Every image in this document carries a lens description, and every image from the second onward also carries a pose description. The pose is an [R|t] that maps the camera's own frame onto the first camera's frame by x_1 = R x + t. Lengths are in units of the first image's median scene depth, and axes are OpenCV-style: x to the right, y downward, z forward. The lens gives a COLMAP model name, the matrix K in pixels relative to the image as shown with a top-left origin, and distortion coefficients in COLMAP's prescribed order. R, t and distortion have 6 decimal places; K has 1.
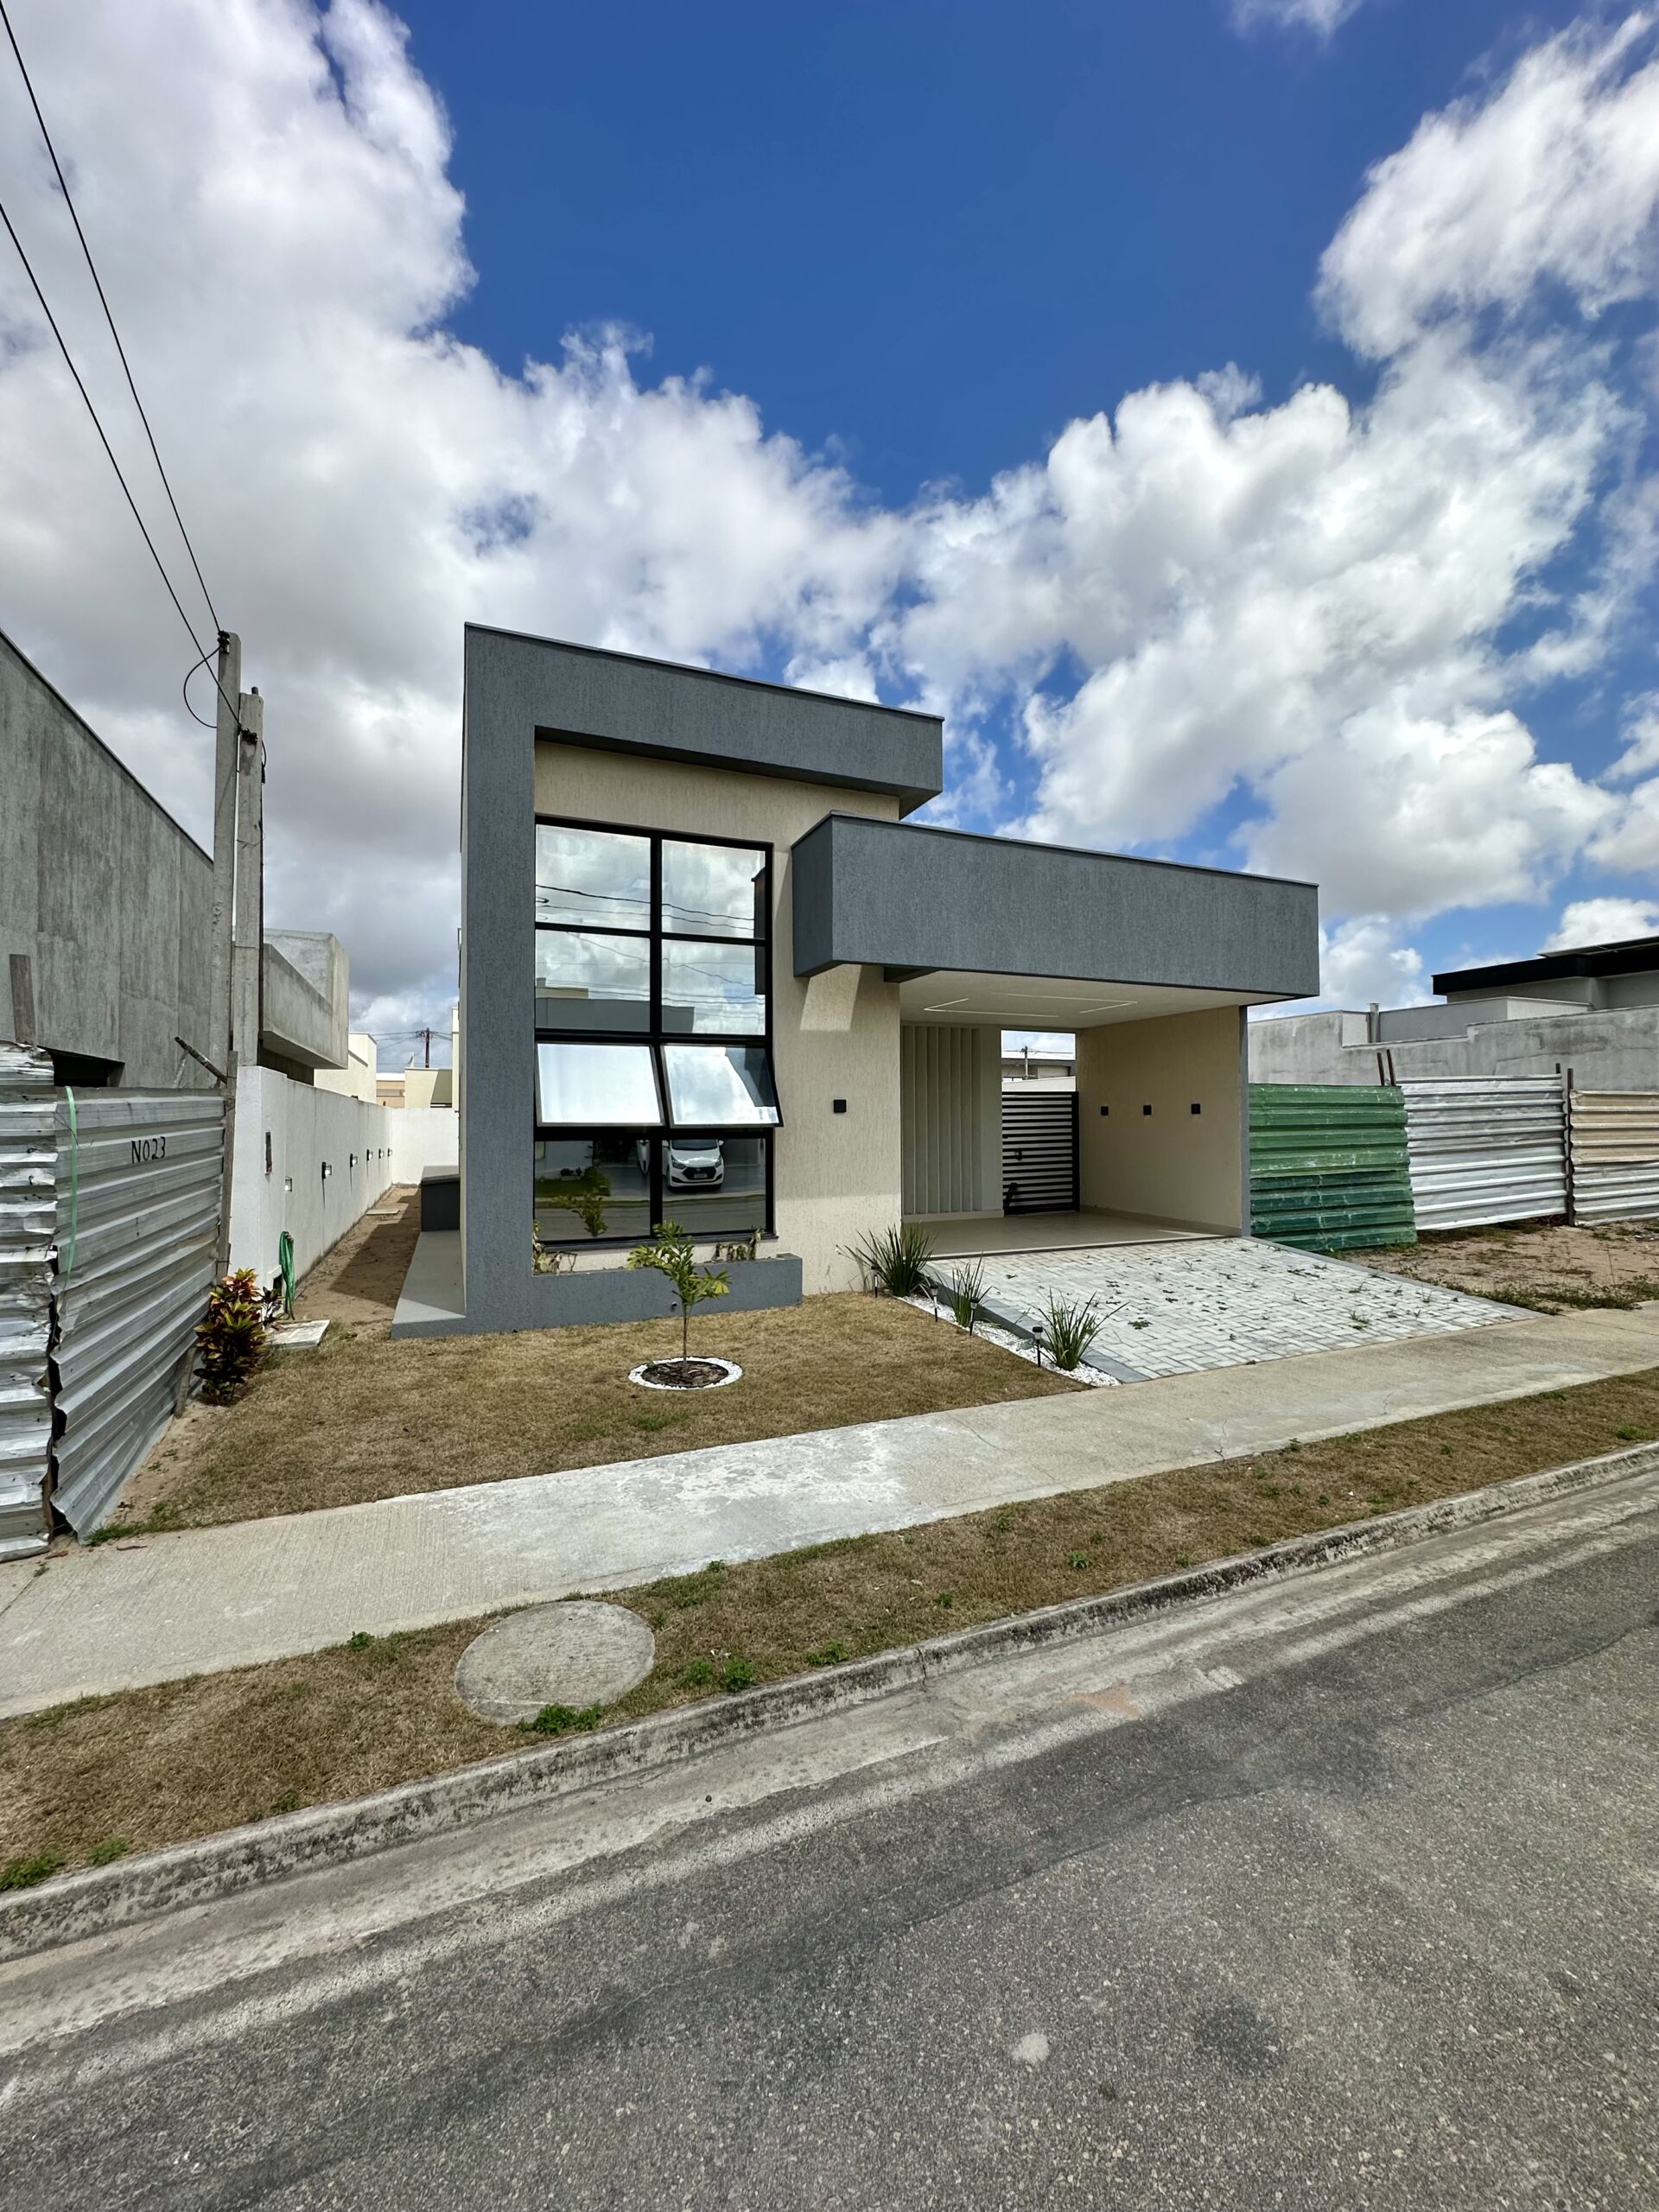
lens RADIAL K [[880.8, 0, 829.5], [0, 880.8, 1106.0], [0, 0, 1]] dist [-0.002542, -0.000442]
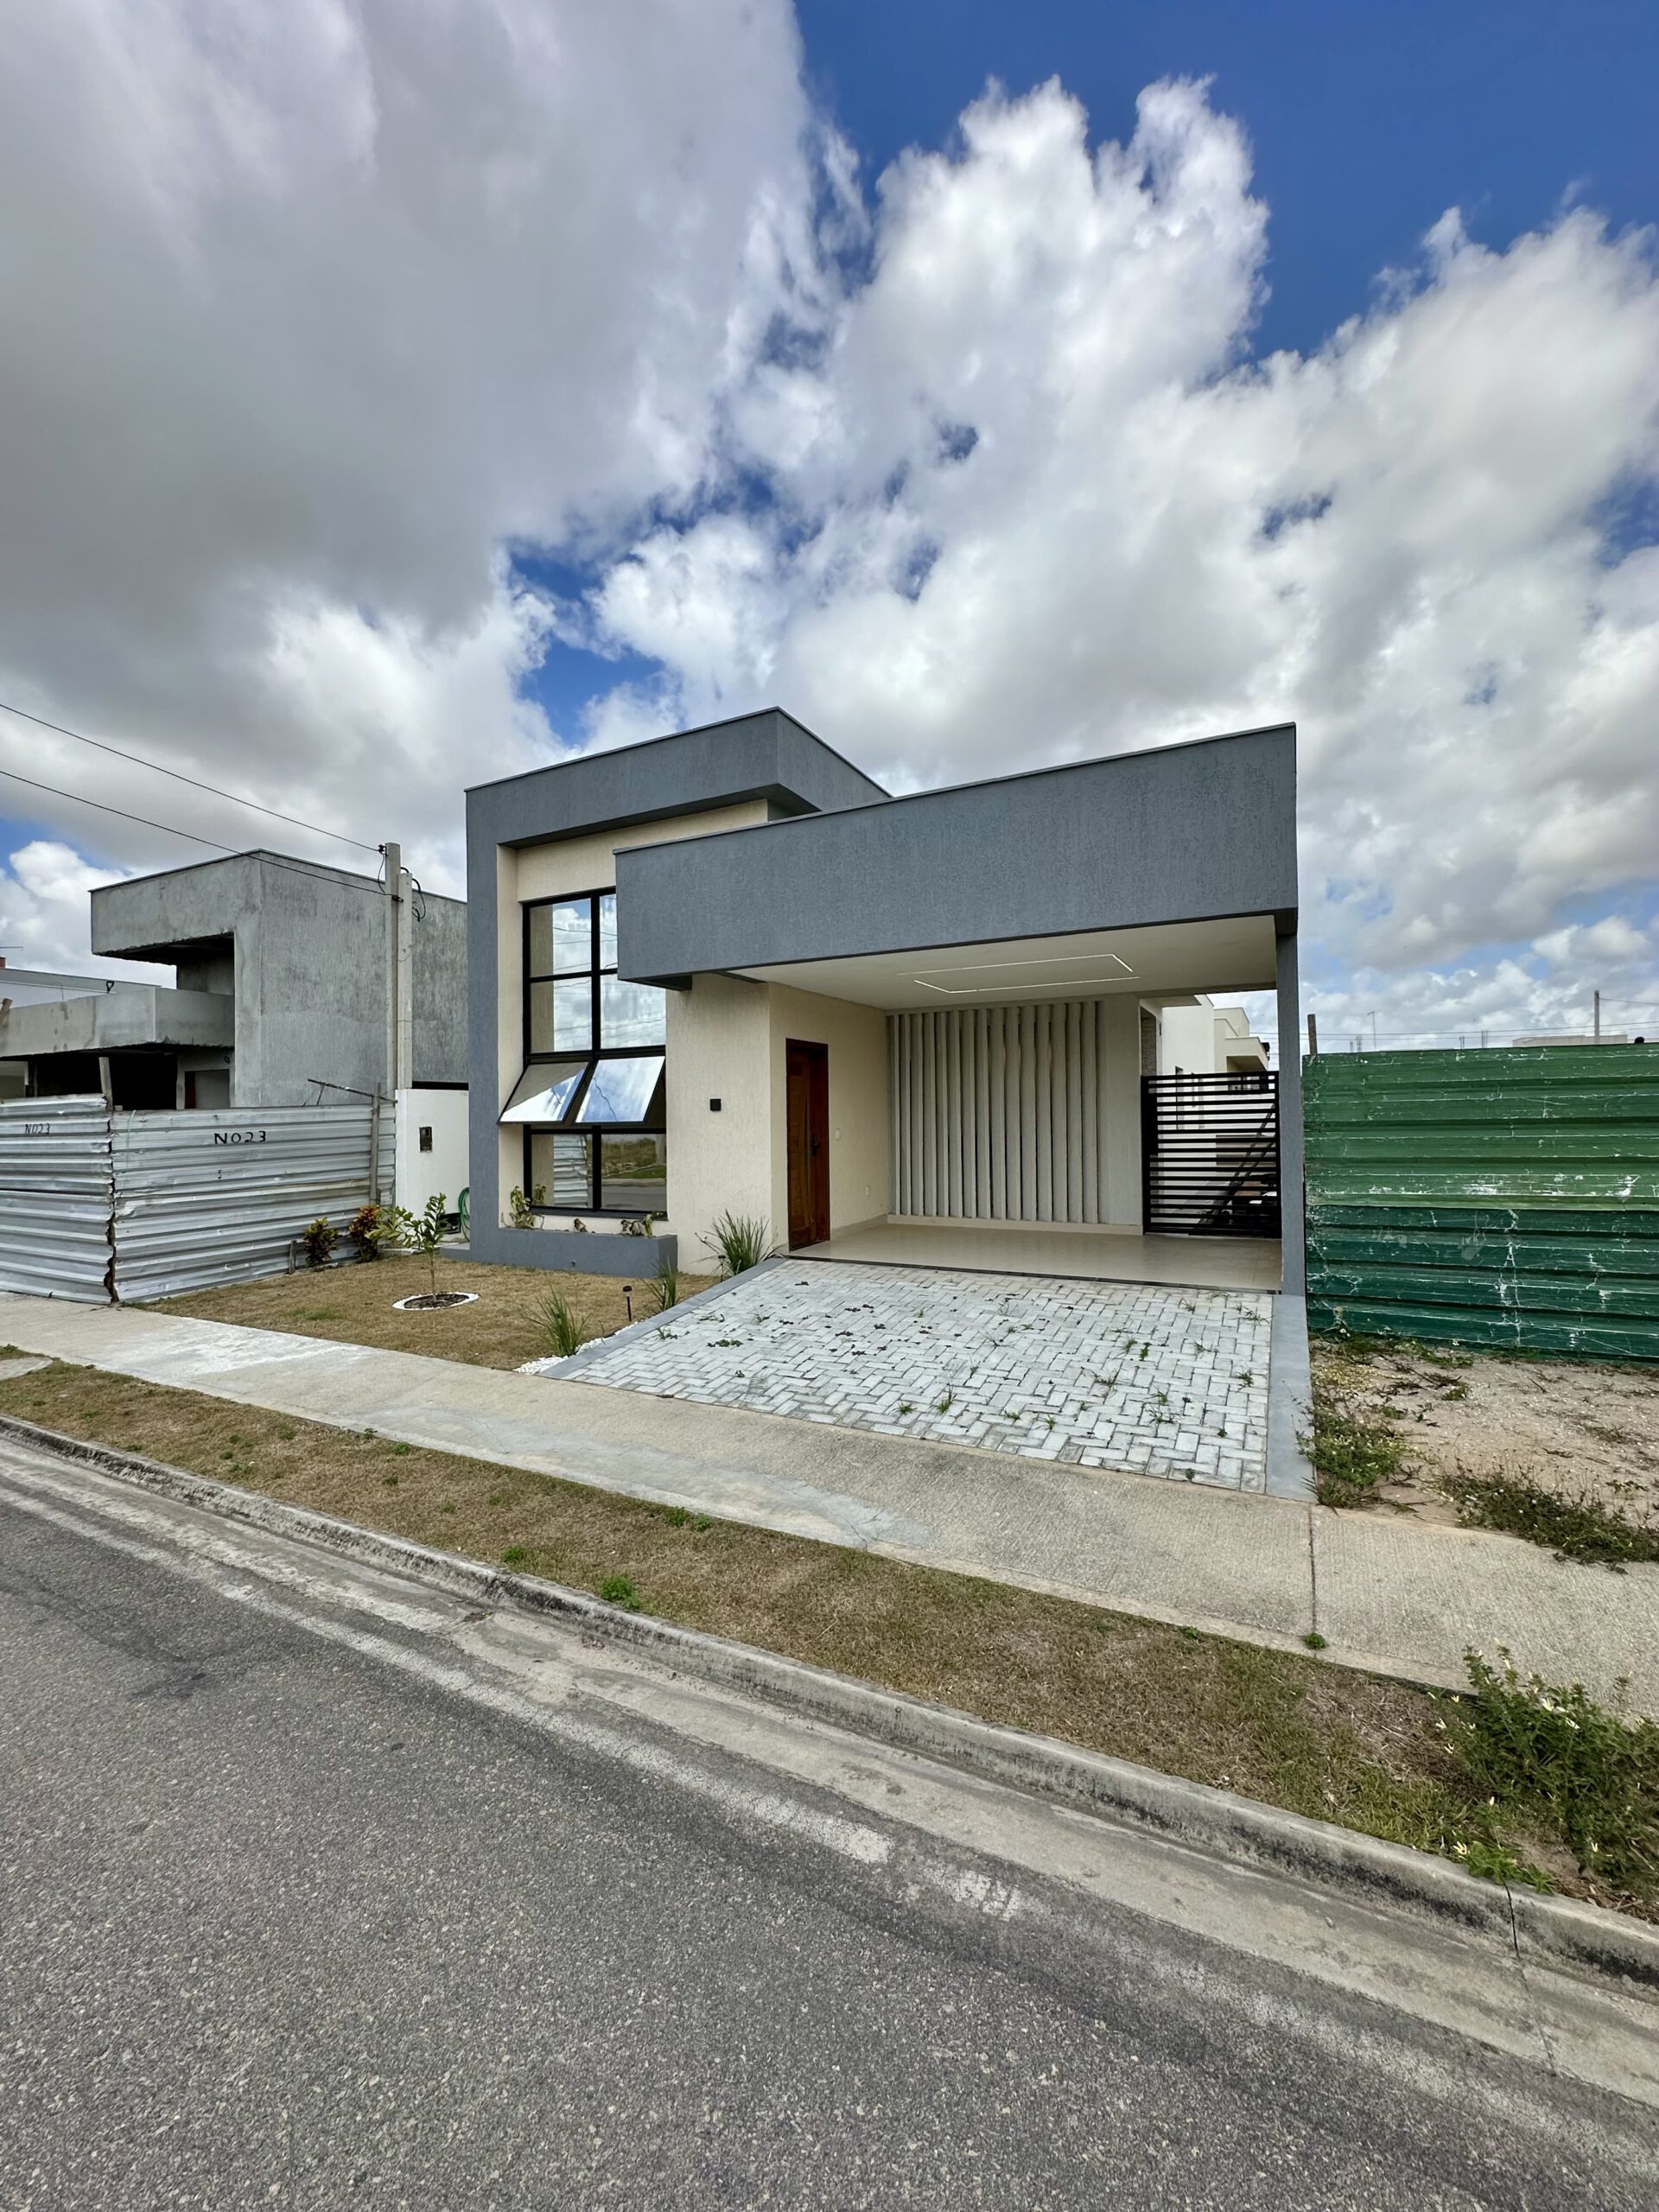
lens RADIAL K [[880.2, 0, 829.5], [0, 880.2, 1106.0], [0, 0, 1]] dist [-0.000348, 0.000202]
pose [[0.635478, -0.010559, -0.772047, 1.634339], [0.023556, 0.999706, 0.005716, -0.001551], [0.771759, -0.021819, 0.635540, 0.733442]]
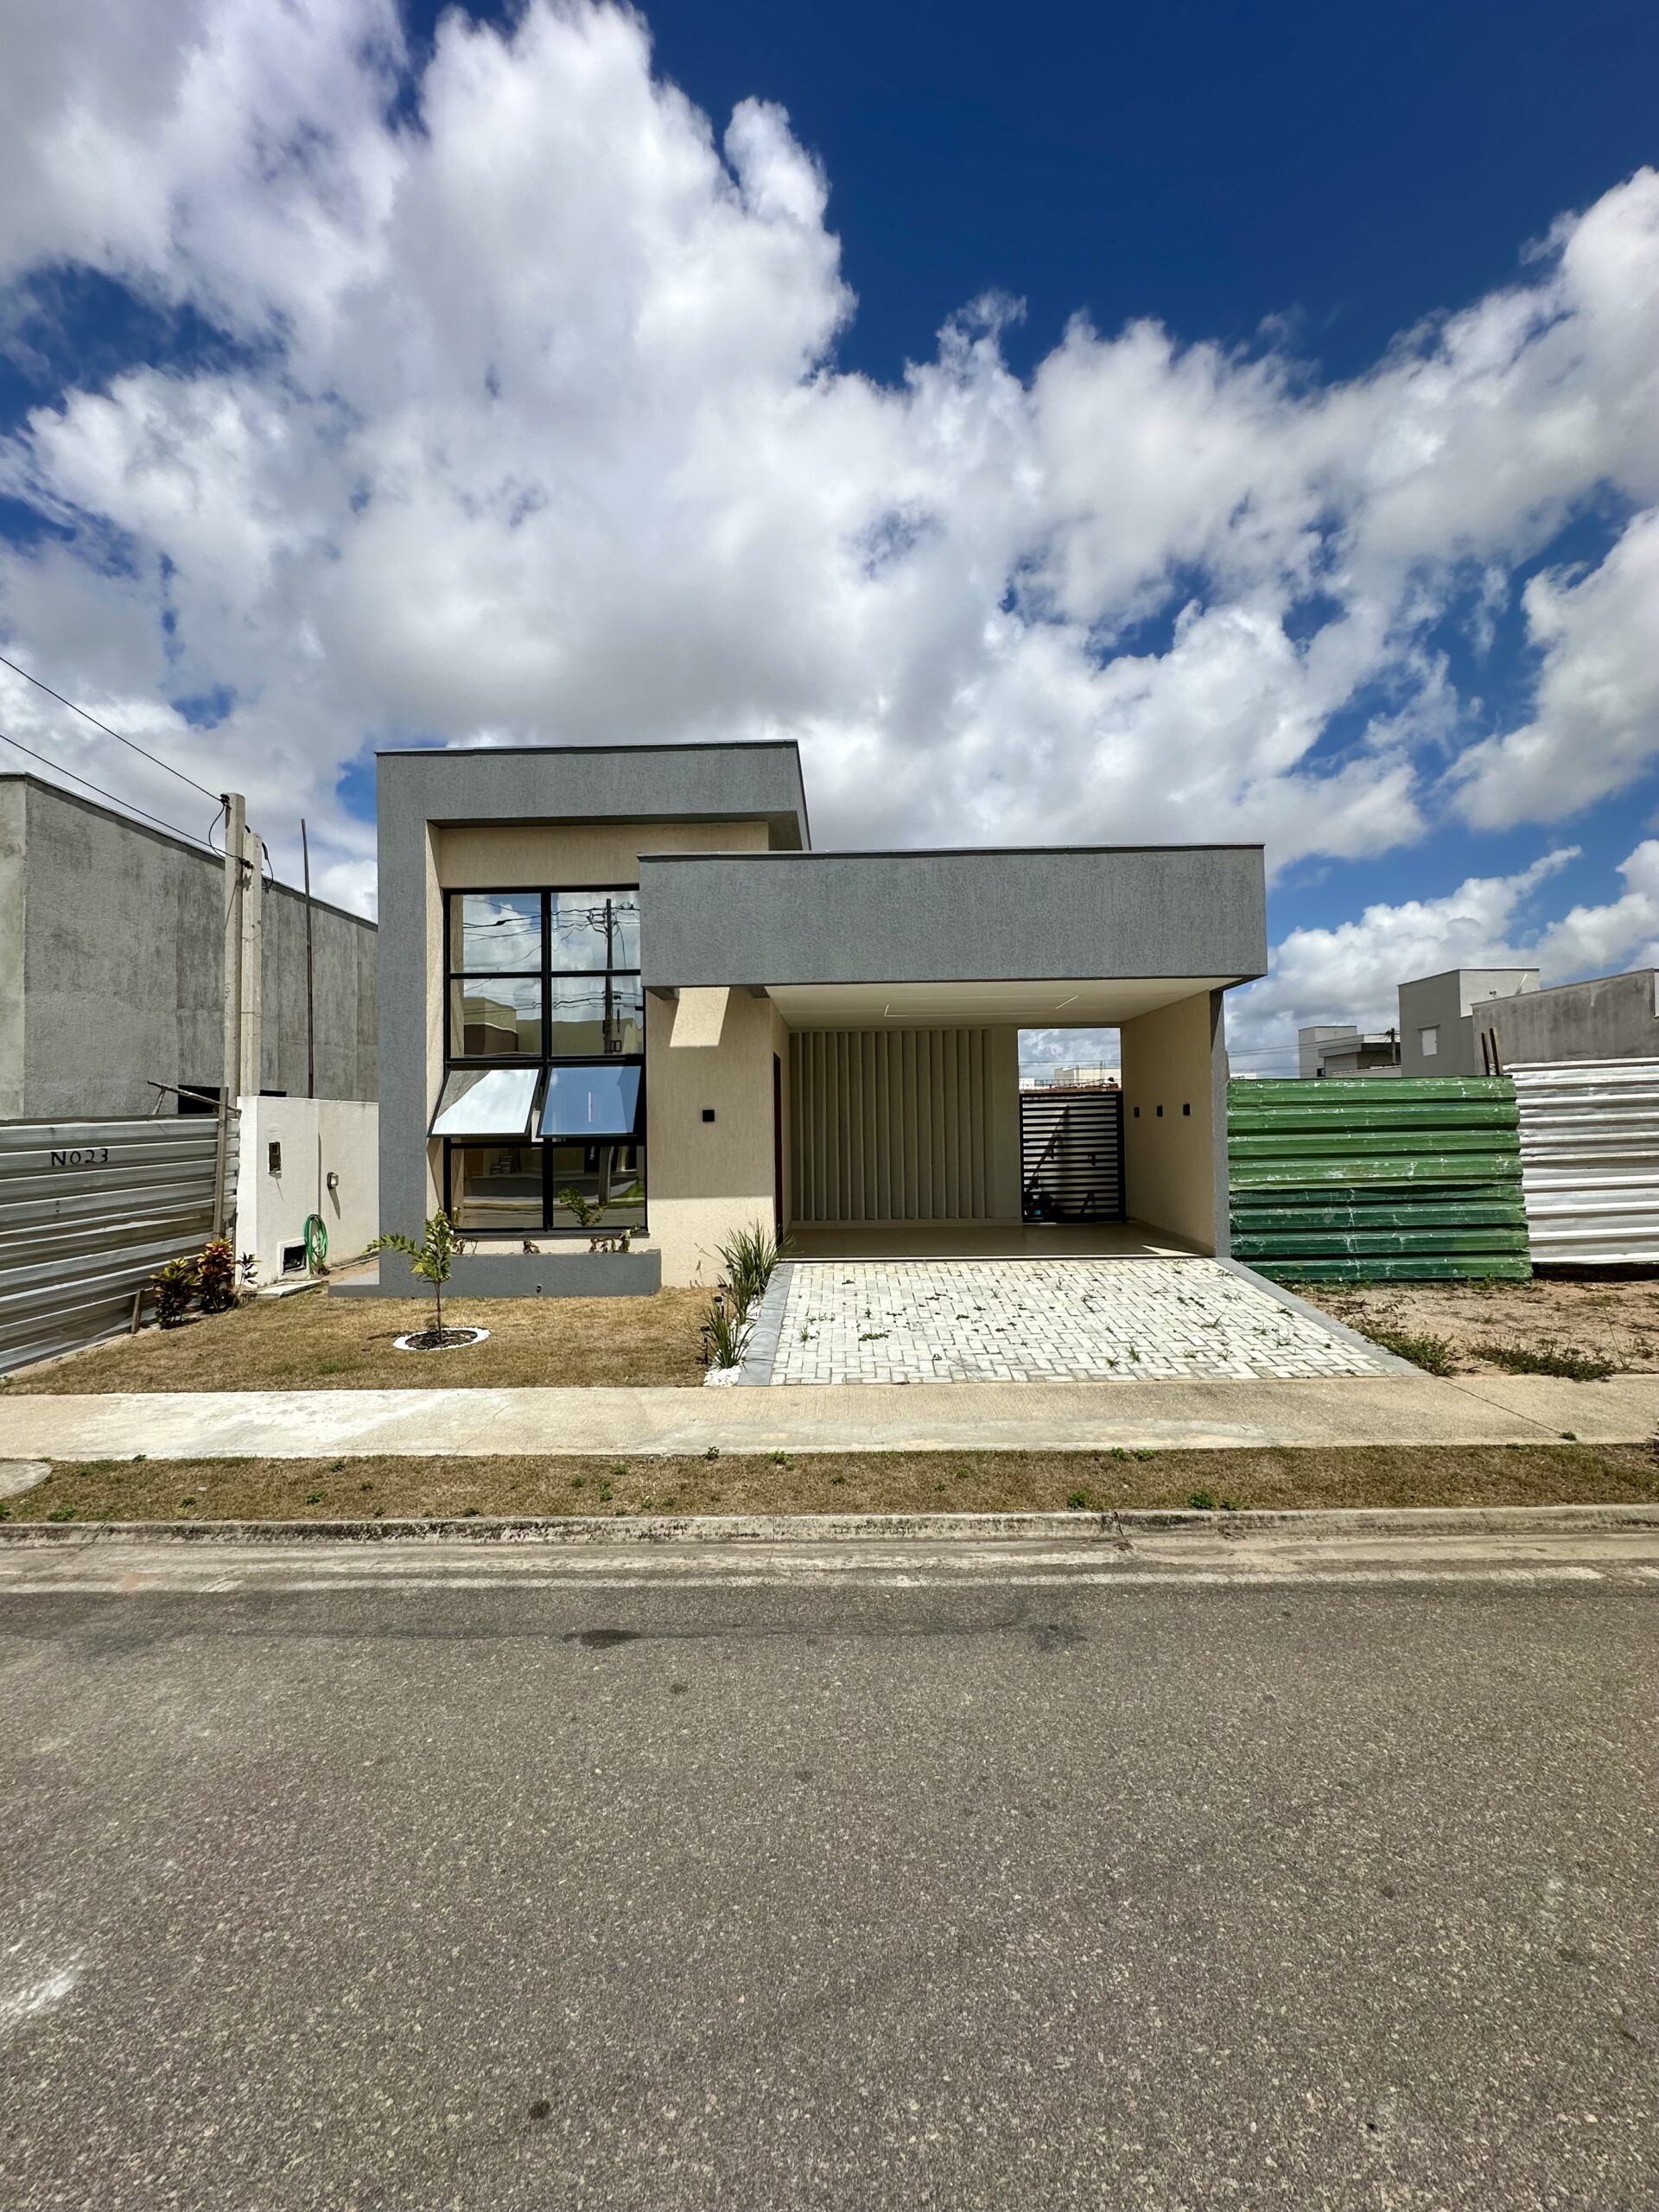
lens RADIAL K [[880.8, 0, 829.5], [0, 880.8, 1106.0], [0, 0, 1]] dist [-0.002542, -0.000442]
pose [[0.912368, -0.017859, -0.408982, 1.033324], [0.018239, 0.999829, -0.002971, -0.010314], [0.408965, -0.004748, 0.912538, 0.122895]]
